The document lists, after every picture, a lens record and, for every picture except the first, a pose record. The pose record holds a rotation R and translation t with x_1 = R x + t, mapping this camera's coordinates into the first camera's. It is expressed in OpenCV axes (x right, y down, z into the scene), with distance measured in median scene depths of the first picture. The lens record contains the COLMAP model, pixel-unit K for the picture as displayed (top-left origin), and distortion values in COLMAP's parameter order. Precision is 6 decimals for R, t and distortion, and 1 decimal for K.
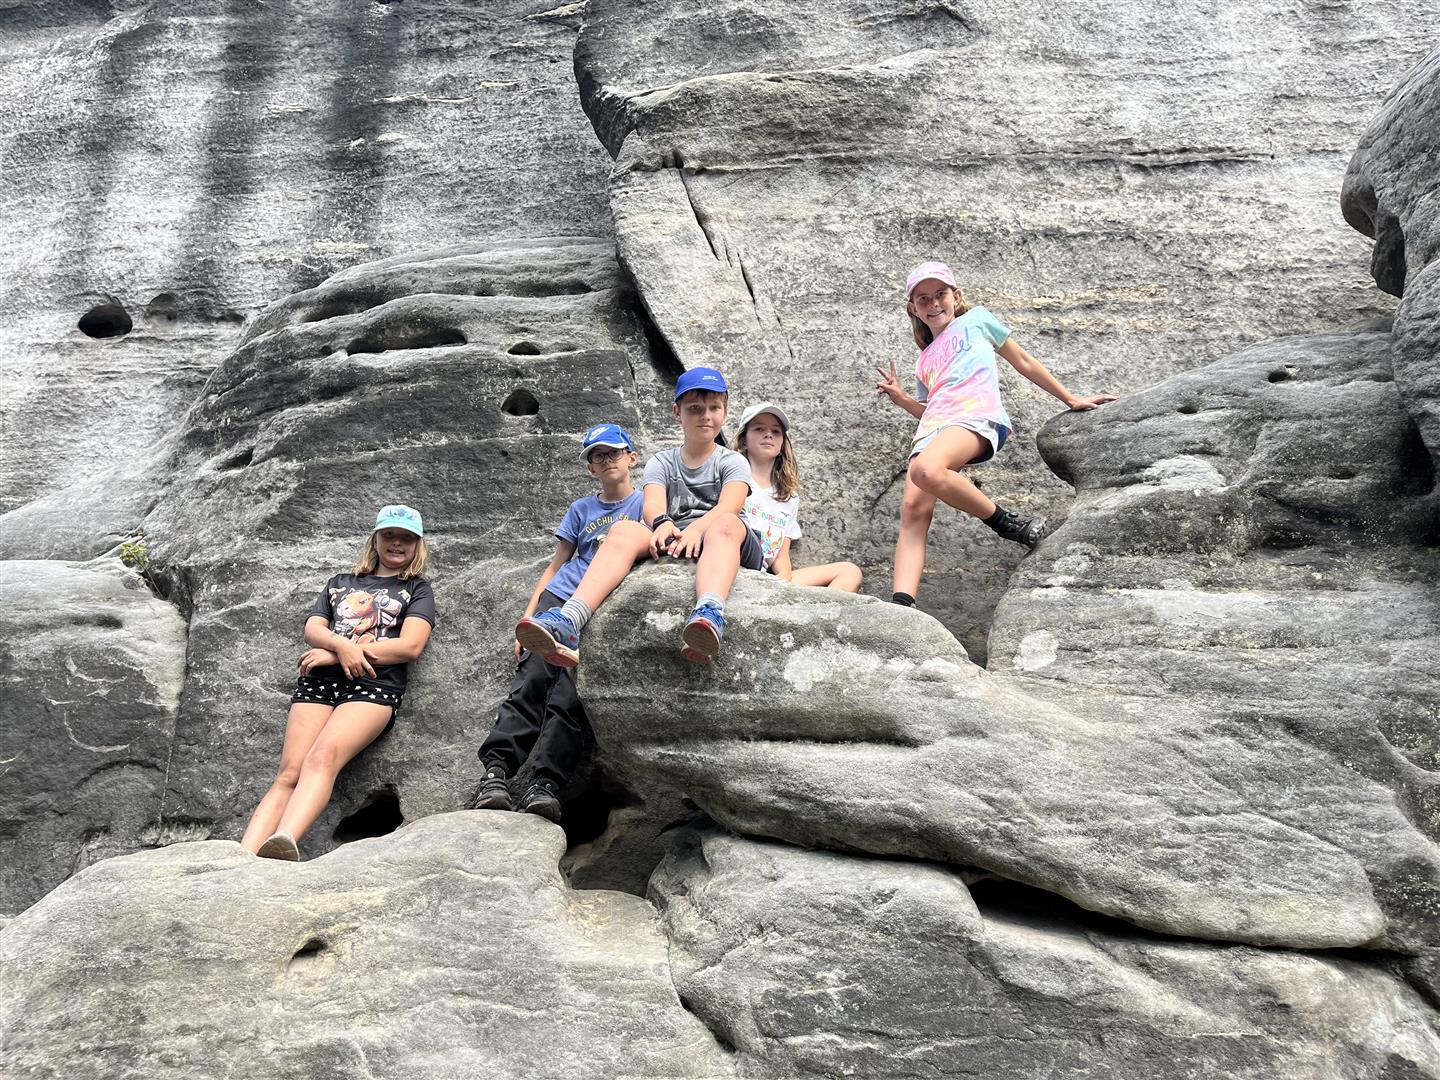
lens RADIAL K [[1085.0, 0, 716.6], [0, 1085.0, 557.5], [0, 0, 1]] dist [0.077146, -0.110857]
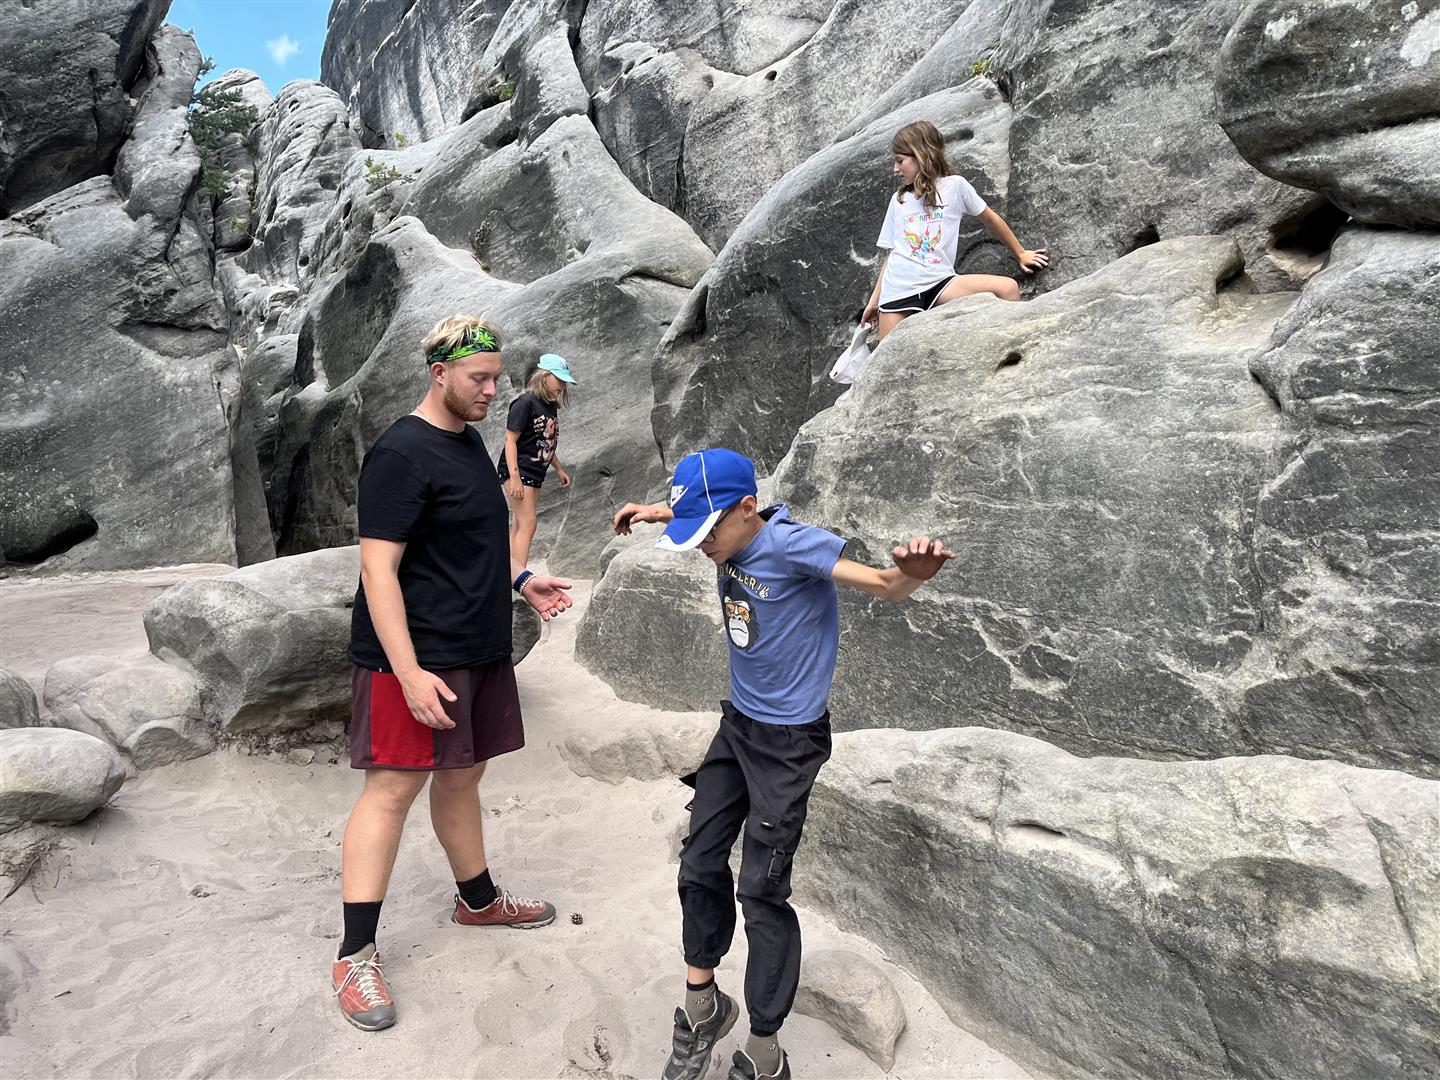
lens RADIAL K [[1085.0, 0, 716.6], [0, 1085.0, 557.5], [0, 0, 1]] dist [0.077146, -0.110857]
pose [[0.580112, 0.070824, -0.811452, 0.535736], [0.323215, 0.894410, 0.309133, 0.015263], [0.747665, -0.441605, 0.495966, -0.112757]]
